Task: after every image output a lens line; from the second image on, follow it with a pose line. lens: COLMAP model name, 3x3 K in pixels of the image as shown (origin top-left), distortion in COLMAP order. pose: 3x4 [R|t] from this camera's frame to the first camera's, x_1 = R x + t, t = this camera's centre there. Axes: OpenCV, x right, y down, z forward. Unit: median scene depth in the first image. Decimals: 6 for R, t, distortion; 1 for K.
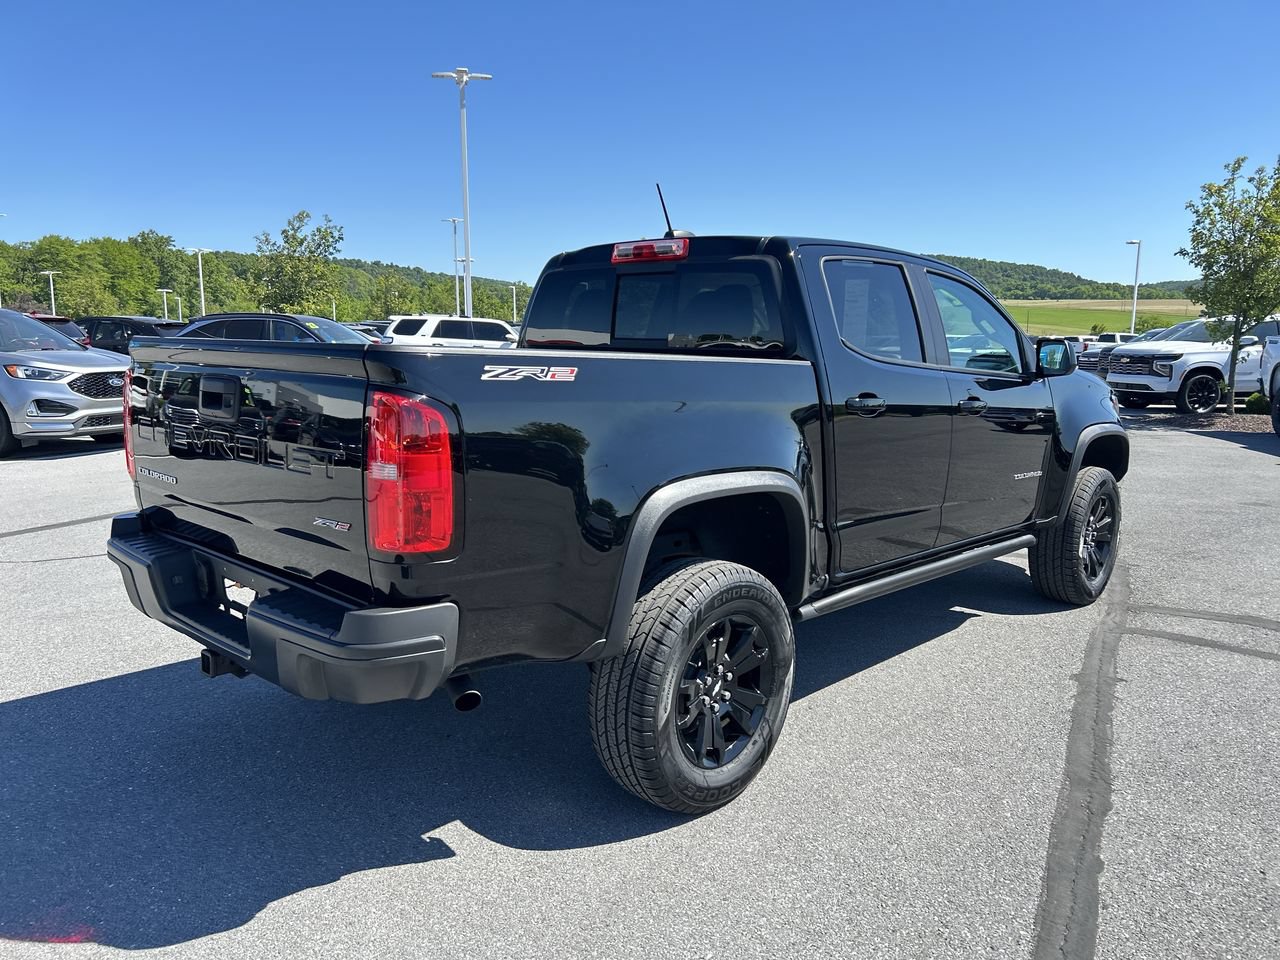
lens RADIAL K [[955.3, 0, 622.7], [0, 955.3, 479.7], [0, 0, 1]] dist [0.049409, -0.057778]
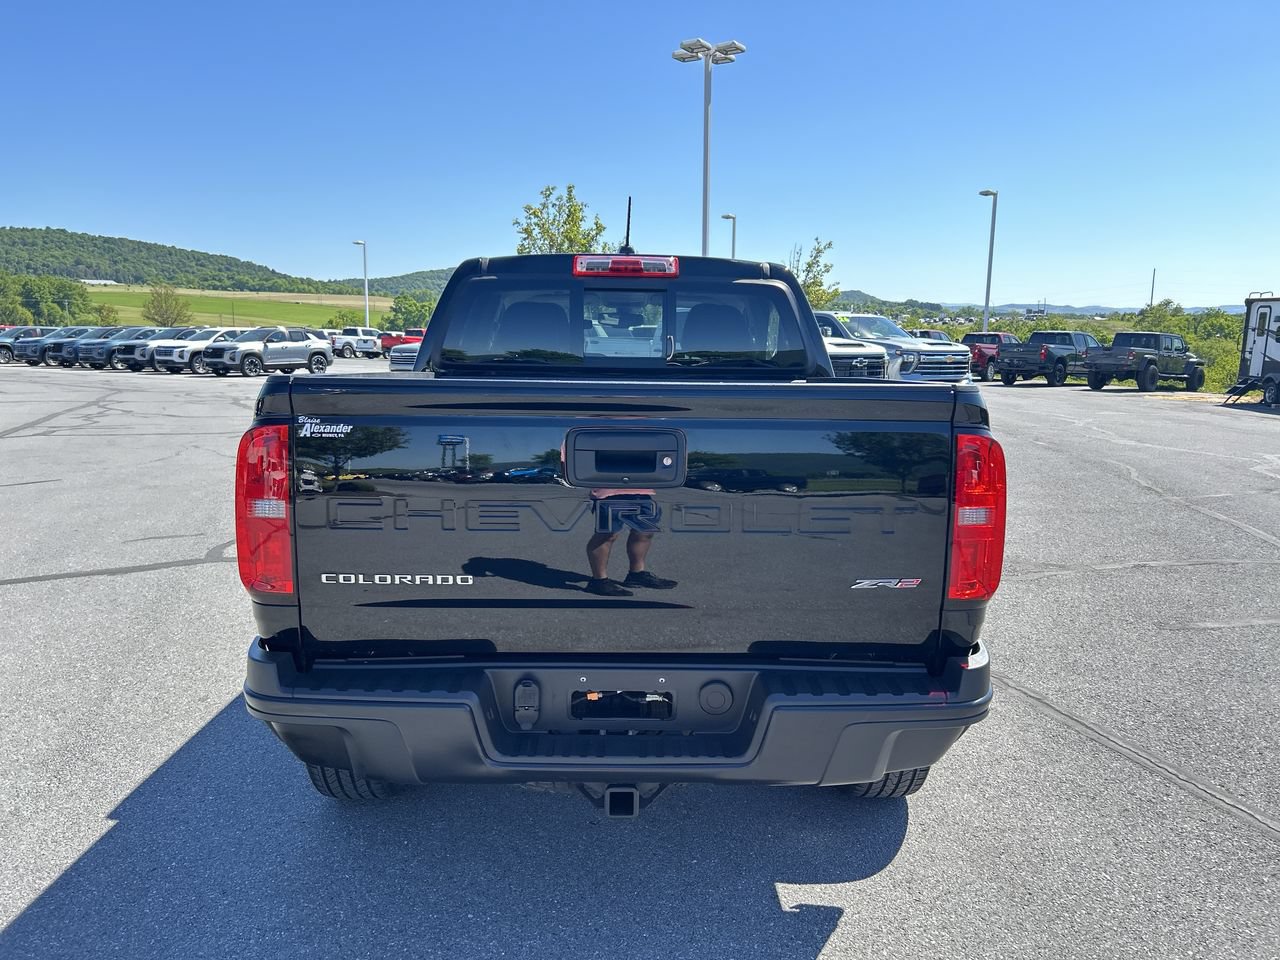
lens RADIAL K [[973.9, 0, 640.0], [0, 973.9, 480.0], [0, 0, 1]] dist [0.007196, -0.006278]
pose [[0.701965, -0.102150, 0.704848, -0.163820], [0.097134, 0.994145, 0.047340, -0.017204], [-0.705557, 0.035234, 0.707777, 0.074868]]
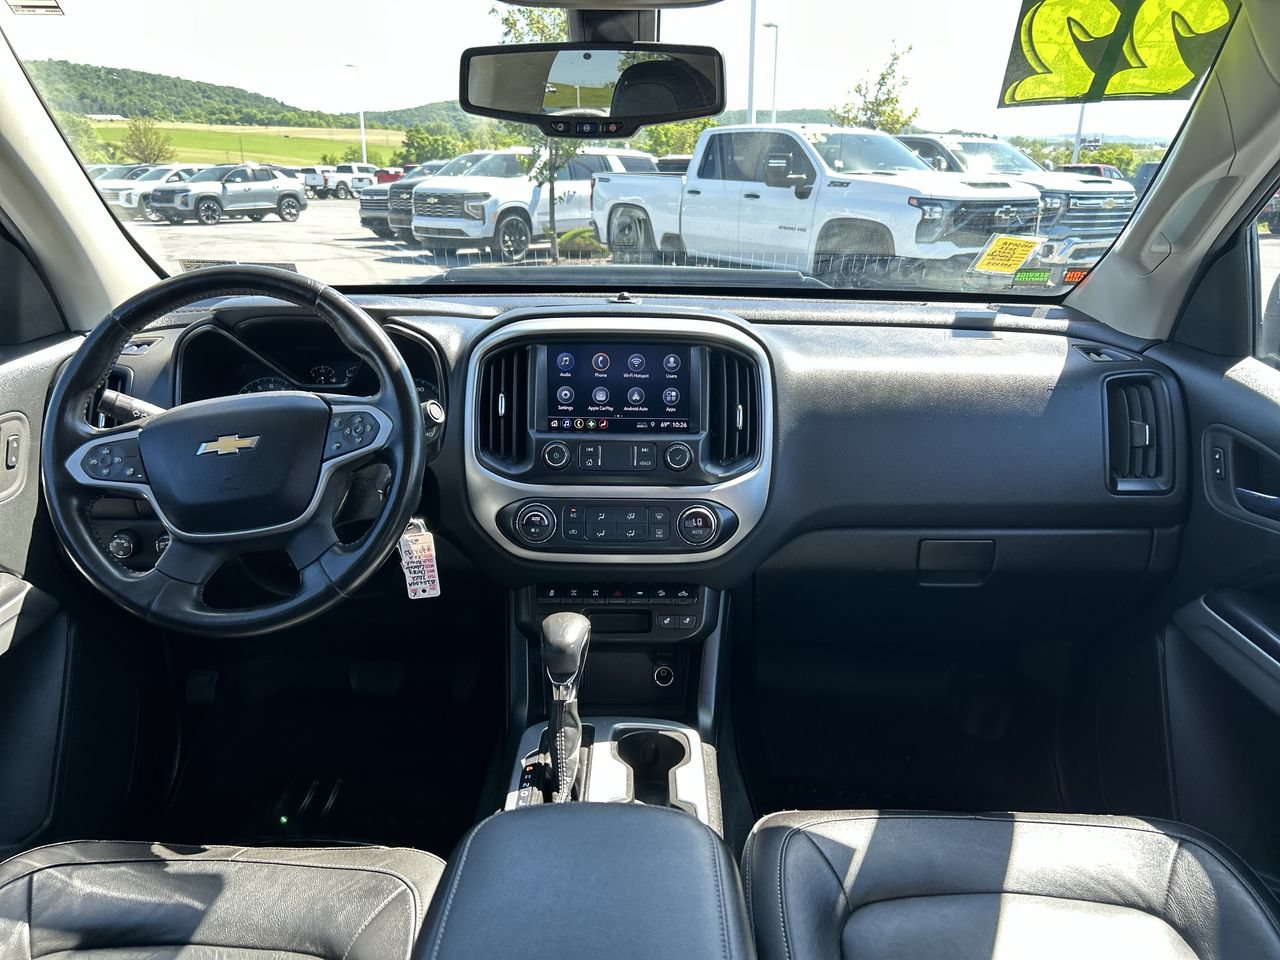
lens RADIAL K [[973.9, 0, 640.0], [0, 973.9, 480.0], [0, 0, 1]] dist [0.007196, -0.006278]
pose [[0.720183, -0.212225, 0.660528, 0.032750], [0.101367, 0.974036, 0.202431, -0.045347], [-0.686339, -0.078832, 0.722997, 0.265506]]
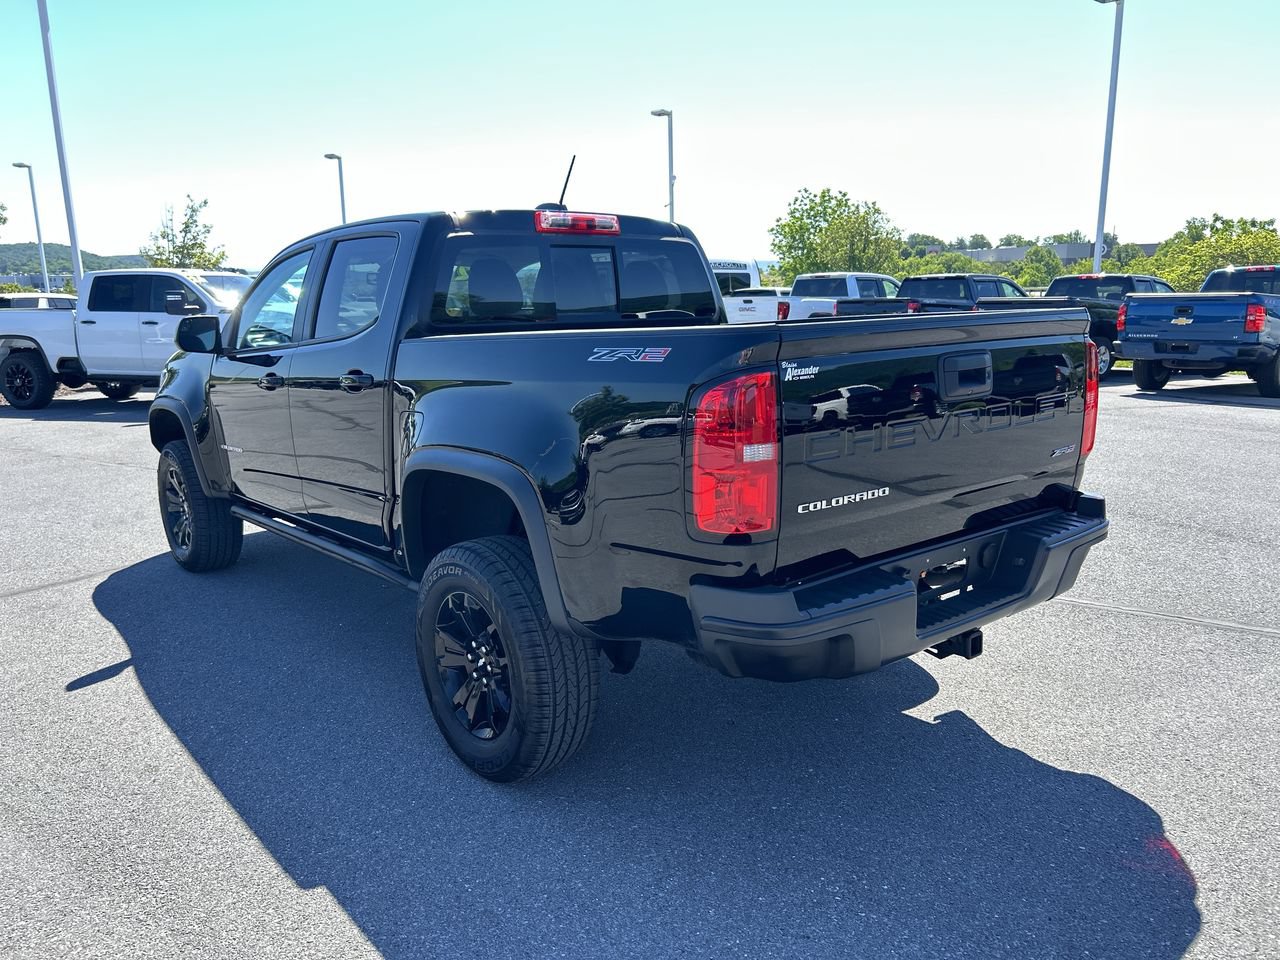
lens RADIAL K [[985.7, 0, 643.2], [0, 985.7, 489.9], [0, 0, 1]] dist [0.008158, -0.000852]
pose [[0.091531, -0.195142, 0.976495, -0.251192], [0.162477, 0.970397, 0.178694, -0.035542], [-0.982458, 0.142302, 0.120528, 0.210603]]
